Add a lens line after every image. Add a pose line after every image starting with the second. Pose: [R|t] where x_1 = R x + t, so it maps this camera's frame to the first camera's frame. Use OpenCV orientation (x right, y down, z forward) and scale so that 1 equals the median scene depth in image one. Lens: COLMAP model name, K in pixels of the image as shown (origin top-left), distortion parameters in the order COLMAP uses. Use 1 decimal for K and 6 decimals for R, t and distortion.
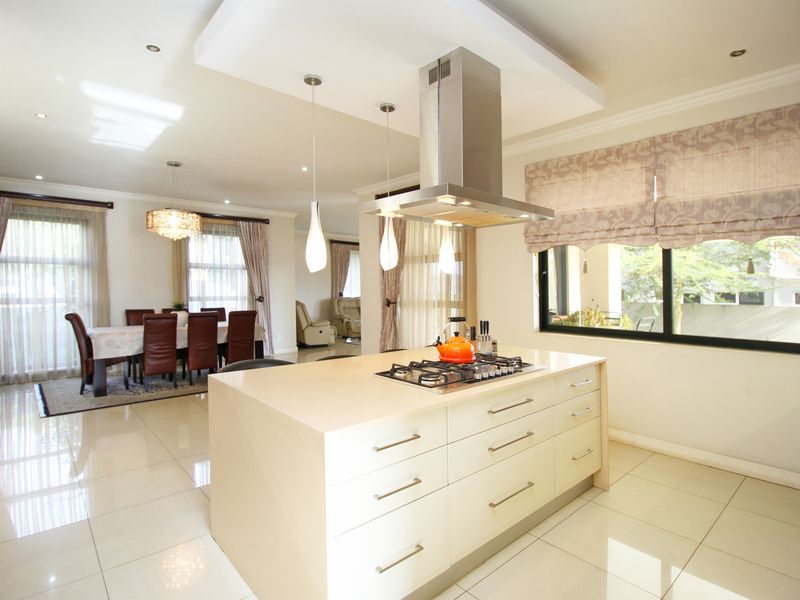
lens RADIAL K [[431.9, 0, 399.9], [0, 431.9, 291.9], [0, 0, 1]] dist [-0.006702, -0.008304]
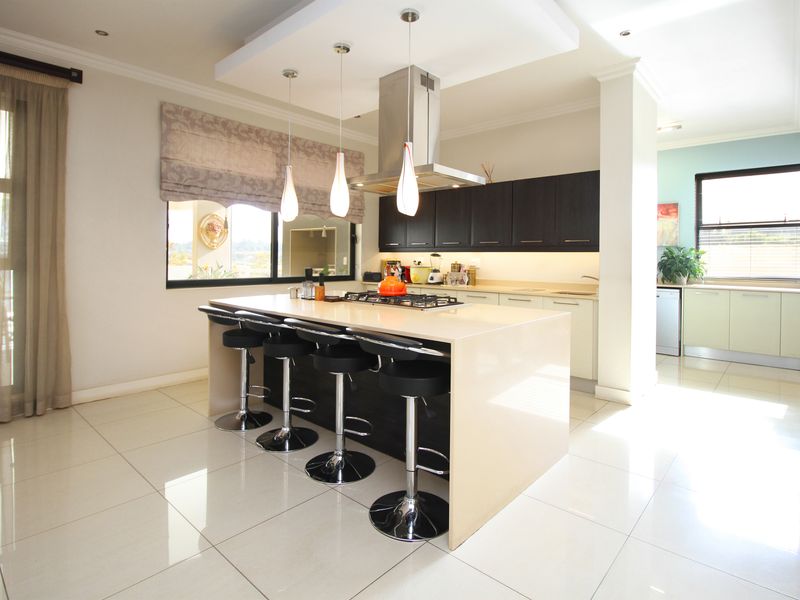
lens RADIAL K [[431.9, 0, 389.2], [0, 431.9, 256.3], [0, 0, 1]] dist [-0.006702, -0.008304]
pose [[-0.085279, -0.001794, 0.996356, -0.463945], [-0.000097, 0.999998, 0.001792, 0.015945], [-0.996357, 0.000056, -0.085279, 0.451956]]
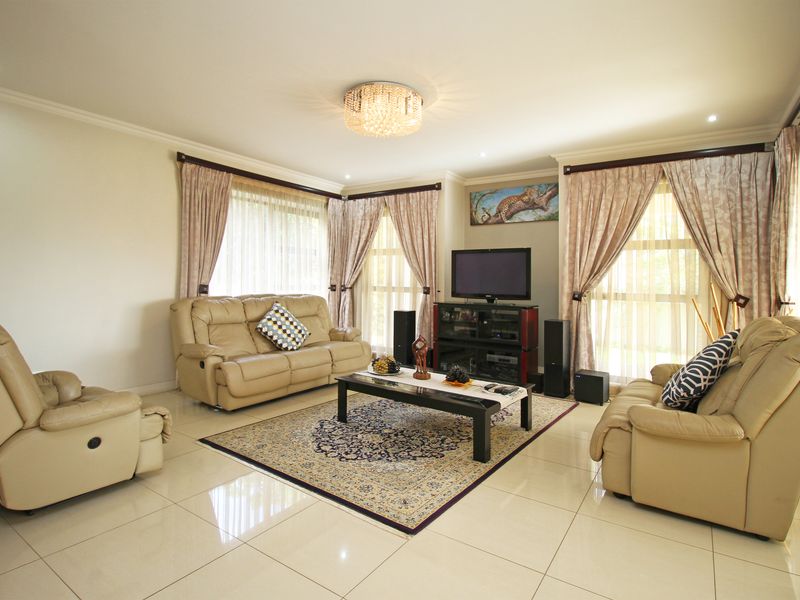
lens RADIAL K [[431.9, 0, 360.9], [0, 431.9, 272.7], [0, 0, 1]] dist [-0.006702, -0.008304]
pose [[0.982674, 0.012982, 0.184889, -0.125727], [-0.009294, 0.999740, -0.020798, -0.003066], [-0.185111, 0.018720, 0.982539, 1.095581]]
